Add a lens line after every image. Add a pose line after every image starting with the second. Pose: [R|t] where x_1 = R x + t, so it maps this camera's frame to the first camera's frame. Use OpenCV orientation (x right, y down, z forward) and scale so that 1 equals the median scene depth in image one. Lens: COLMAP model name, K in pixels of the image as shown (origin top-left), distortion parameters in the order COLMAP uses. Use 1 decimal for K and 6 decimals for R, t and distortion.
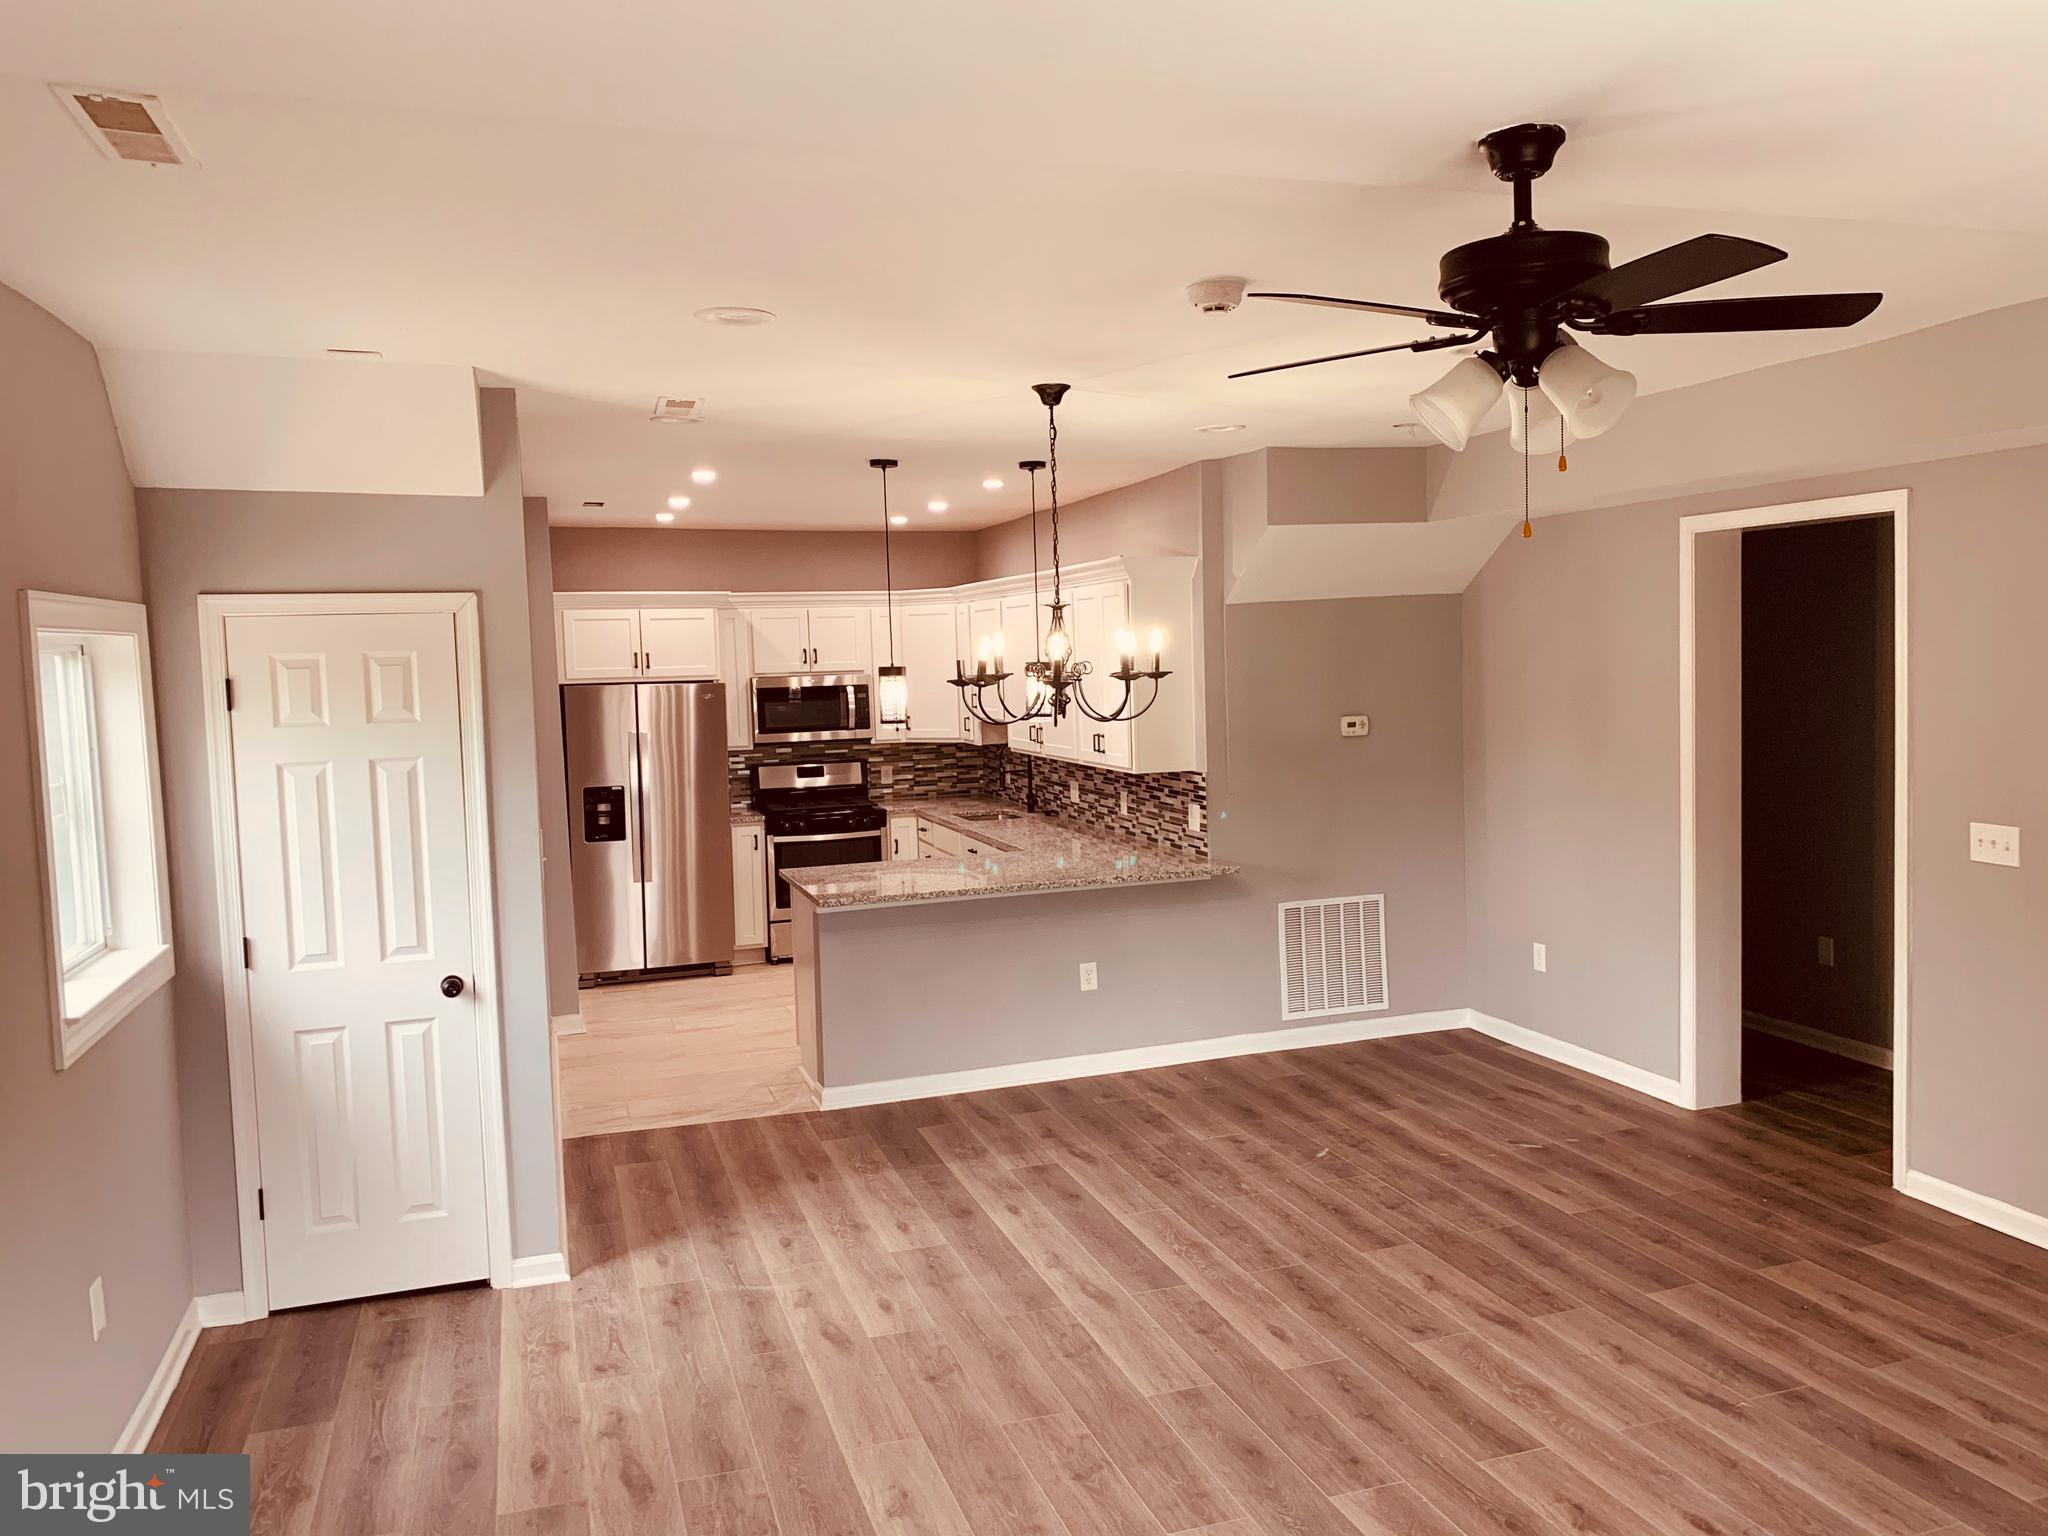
lens RADIAL K [[1577.2, 0, 1028.4], [0, 1577.2, 767.3], [0, 0, 1]] dist [0.021851, -0.002971]
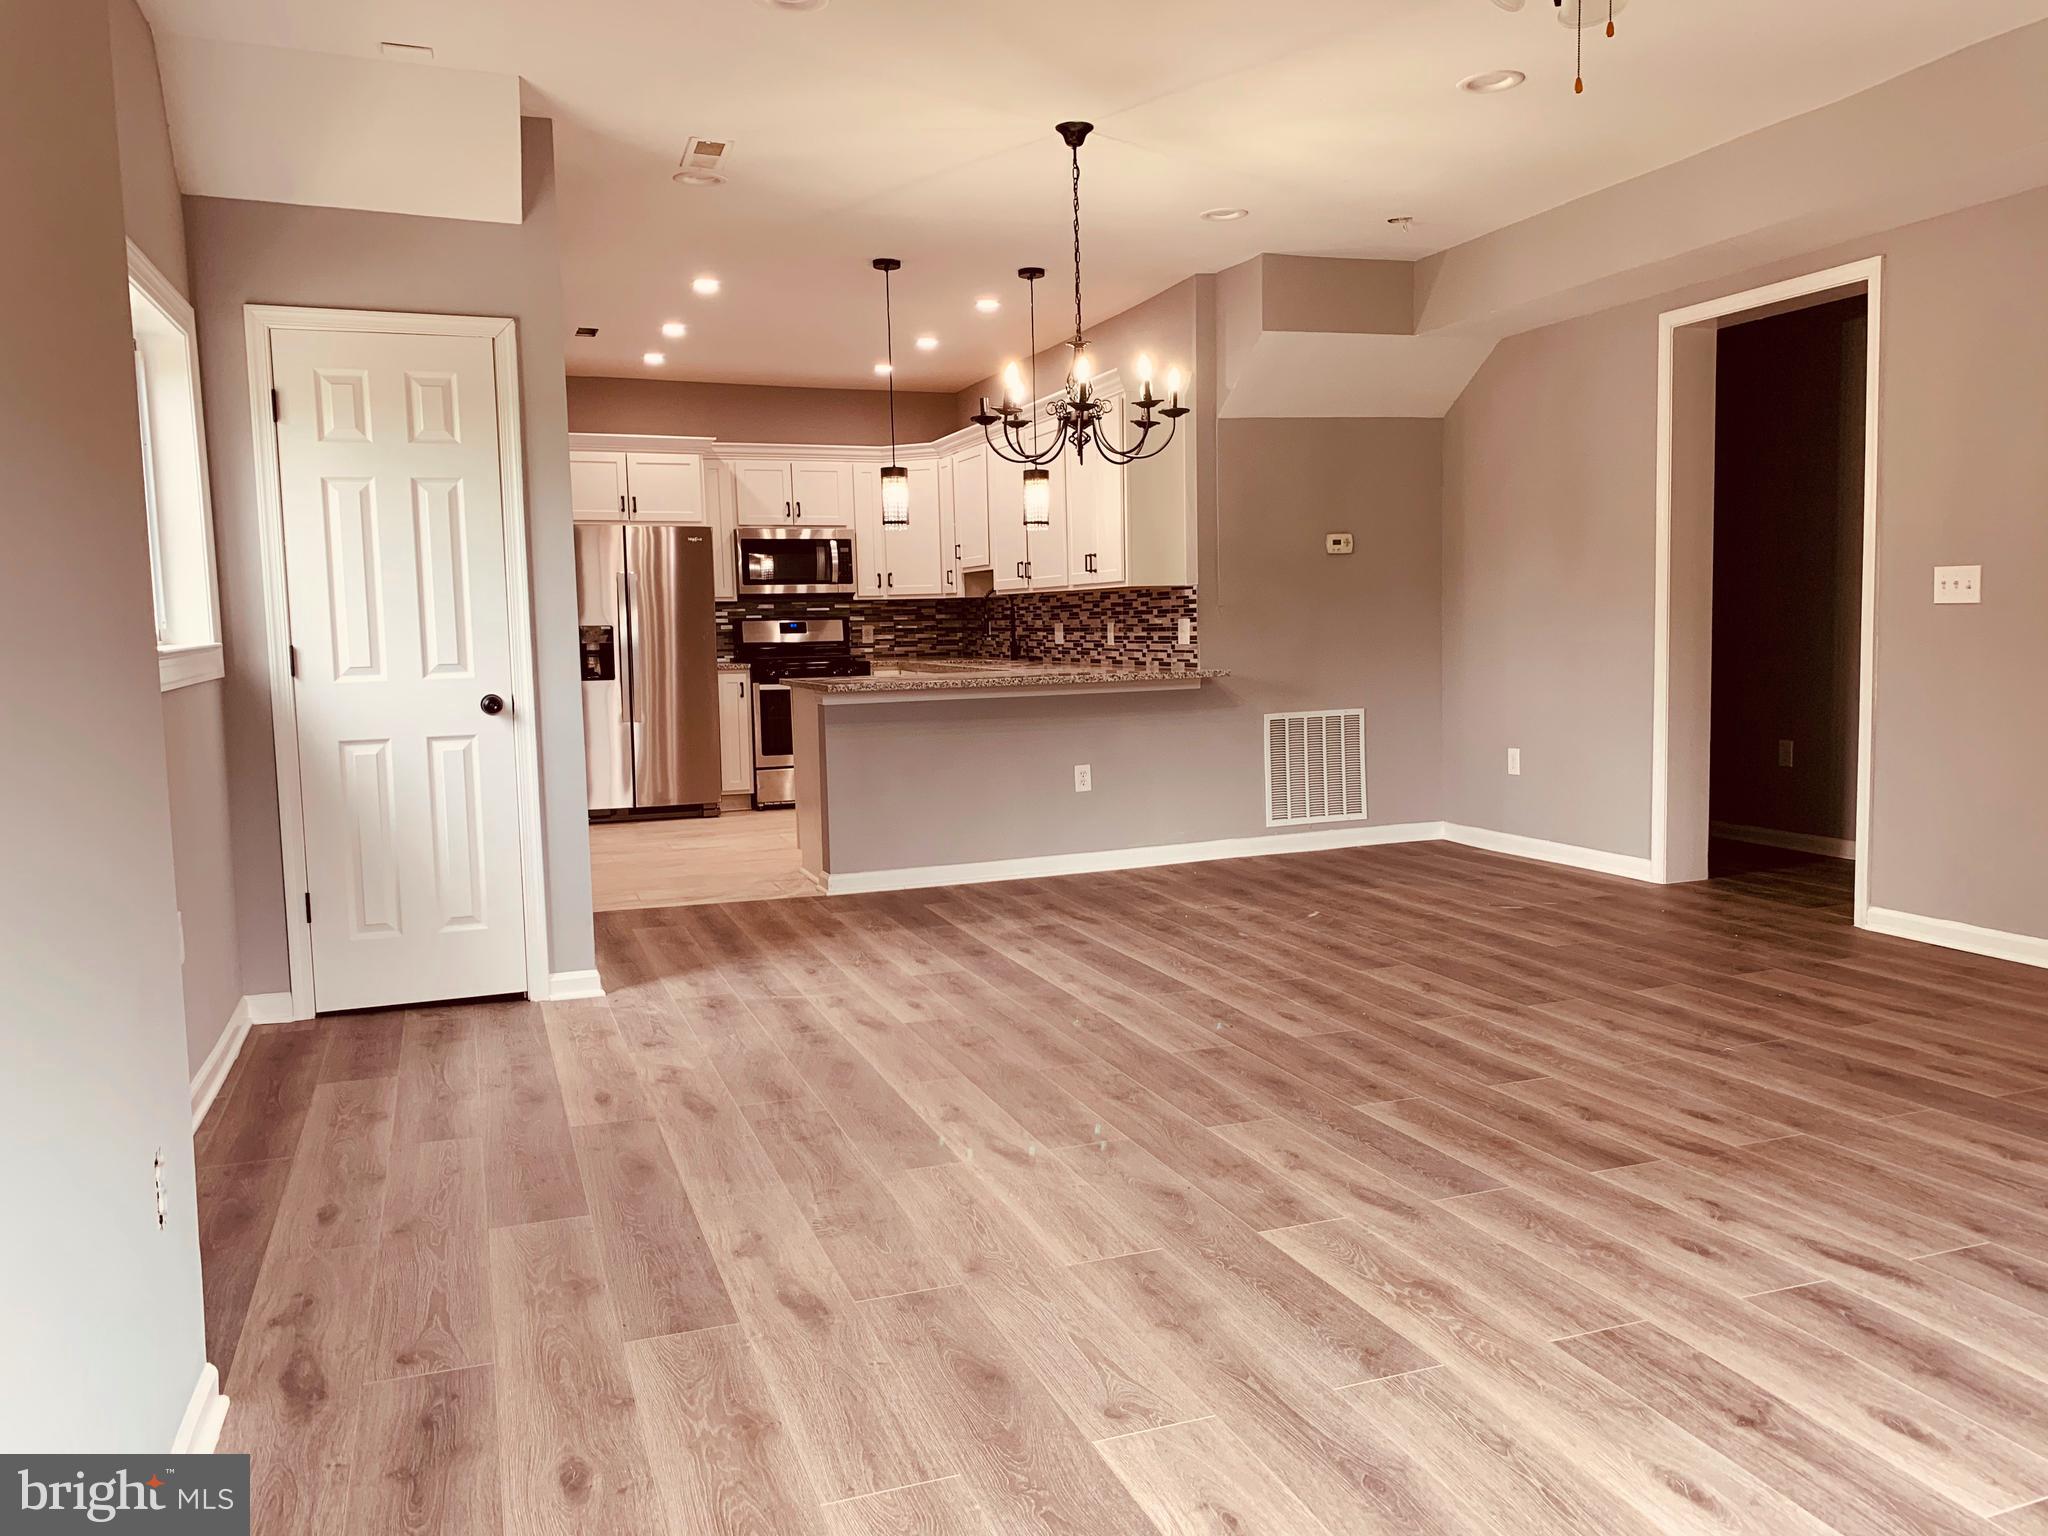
lens RADIAL K [[1573.6, 0, 1024.0], [0, 1573.6, 768.0], [0, 0, 1]] dist [0.054338, -0.058026]
pose [[0.999379, 0.003657, 0.035043, -0.044722], [-0.004277, 0.999835, 0.017634, 0.133873], [-0.034973, -0.017772, 0.999230, -0.037095]]
